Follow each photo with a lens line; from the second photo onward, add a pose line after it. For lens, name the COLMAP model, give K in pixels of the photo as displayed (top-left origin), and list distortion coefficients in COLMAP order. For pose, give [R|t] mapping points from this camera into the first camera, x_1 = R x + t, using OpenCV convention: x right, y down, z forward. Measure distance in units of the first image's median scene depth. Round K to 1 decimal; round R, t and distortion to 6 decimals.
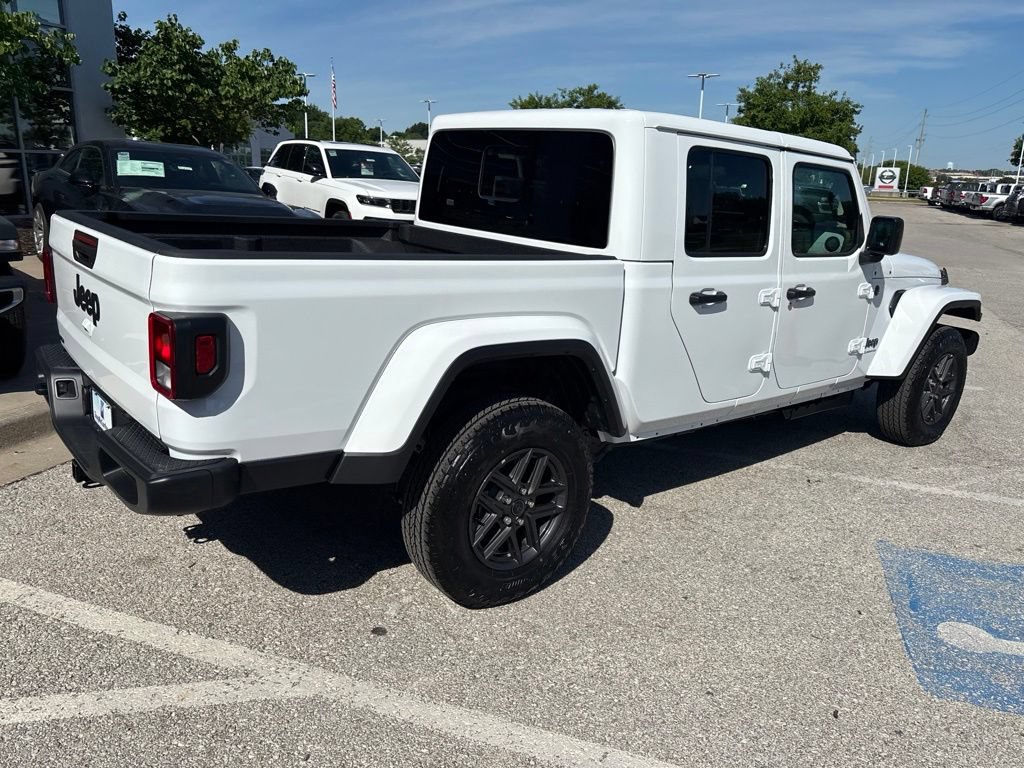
lens RADIAL K [[775.7, 0, 508.6], [0, 775.7, 390.9], [0, 0, 1]] dist [0.045339, -0.056348]
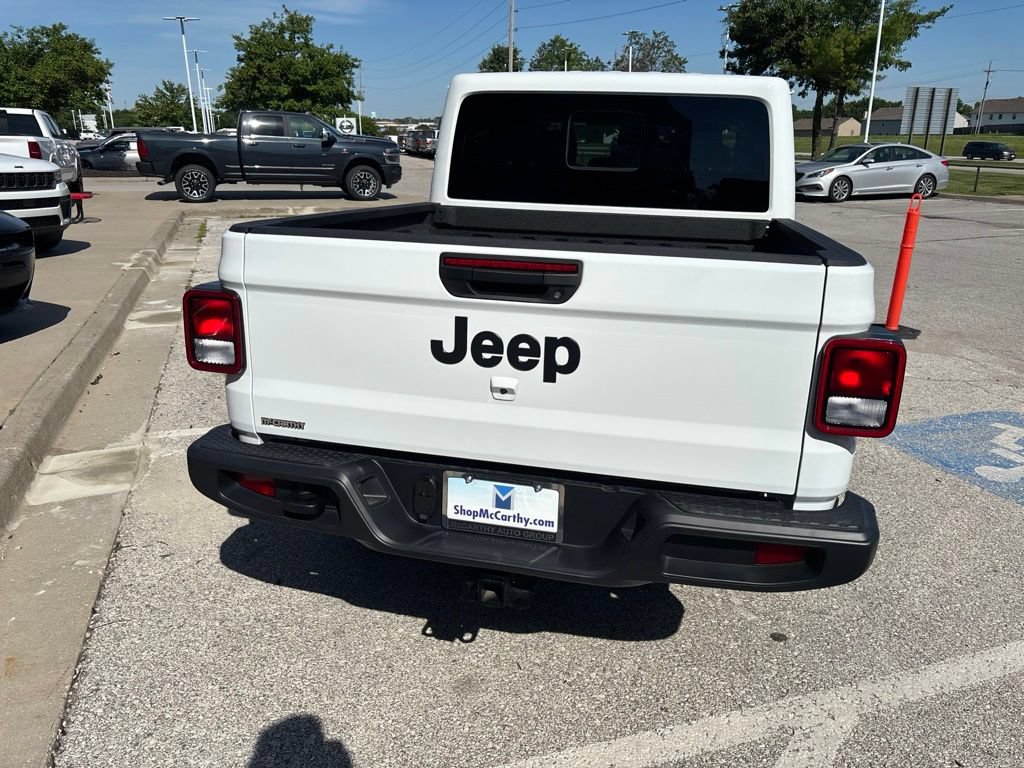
lens RADIAL K [[775.1, 0, 508.5], [0, 775.1, 381.3], [0, 0, 1]] dist [0.055064, -0.068149]
pose [[0.789628, -0.210207, 0.576455, -0.582988], [0.183421, 0.977393, 0.105161, -0.099840], [-0.585529, 0.022696, 0.810333, 0.268090]]
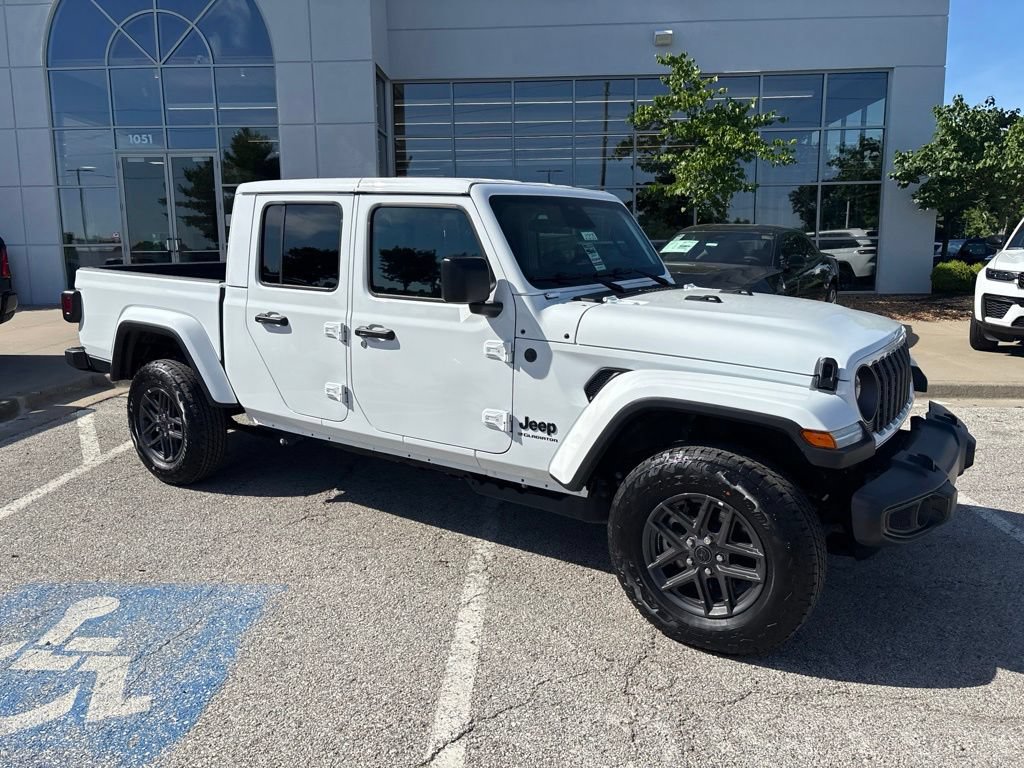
lens RADIAL K [[774.0, 0, 509.1], [0, 774.0, 379.2], [0, 0, 1]] dist [0.054552, -0.064900]
pose [[0.279197, 0.121487, -0.952518, 1.237487], [-0.244122, 0.968352, 0.051951, -0.146333], [0.928684, 0.218025, 0.300018, 0.793387]]
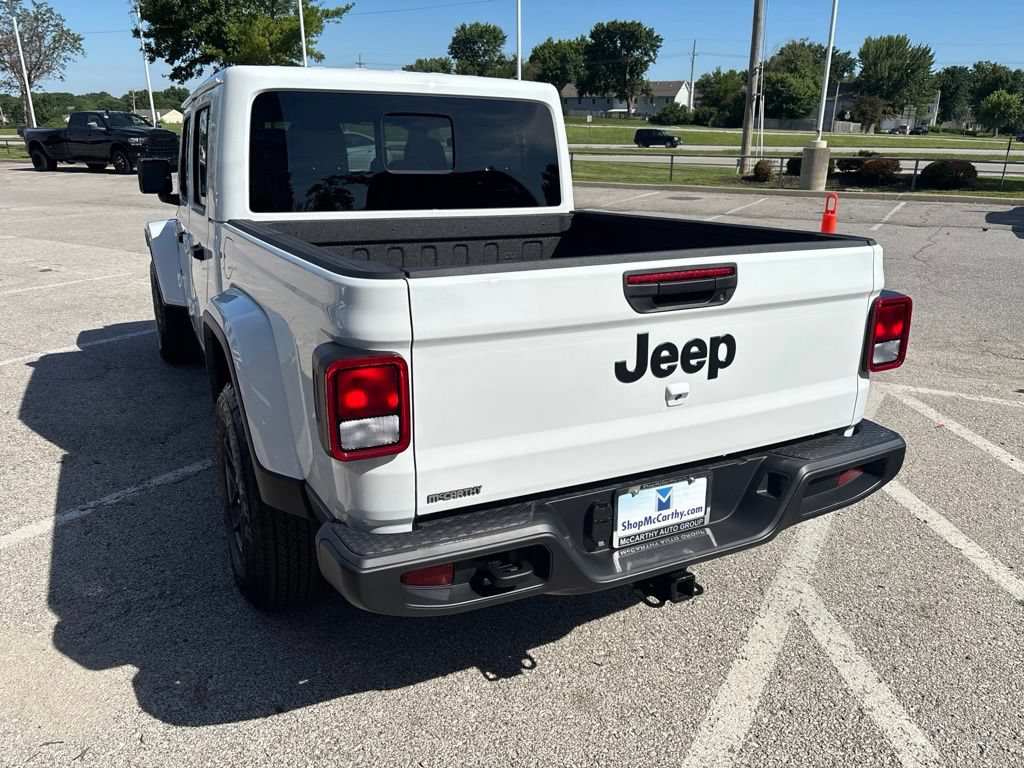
lens RADIAL K [[775.7, 0, 508.6], [0, 775.7, 390.9], [0, 0, 1]] dist [0.045339, -0.056348]
pose [[0.206129, -0.347407, 0.914778, -0.767997], [0.267032, 0.919343, 0.288969, -0.209190], [-0.941385, 0.184710, 0.282271, 0.586864]]
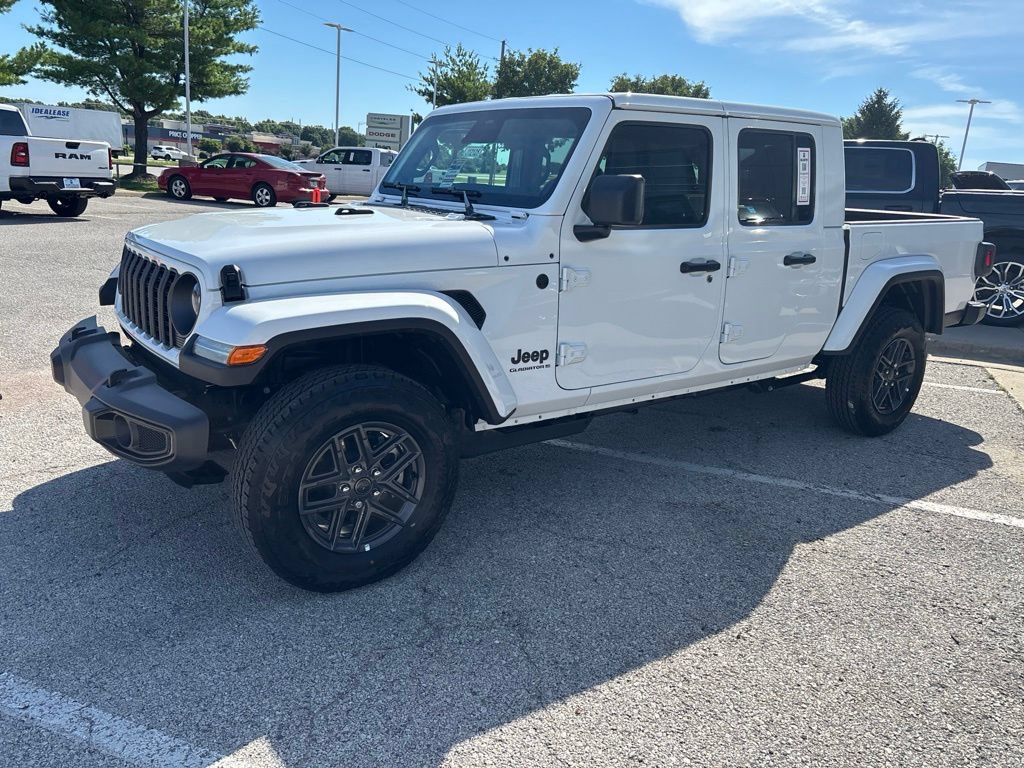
lens RADIAL K [[775.9, 0, 508.9], [0, 775.9, 382.4], [0, 0, 1]] dist [0.048742, -0.059046]
pose [[-0.993090, -0.116467, 0.014434, 0.269076], [-0.092889, 0.855234, 0.509850, -0.514620], [-0.071725, 0.504986, -0.860142, 1.996309]]
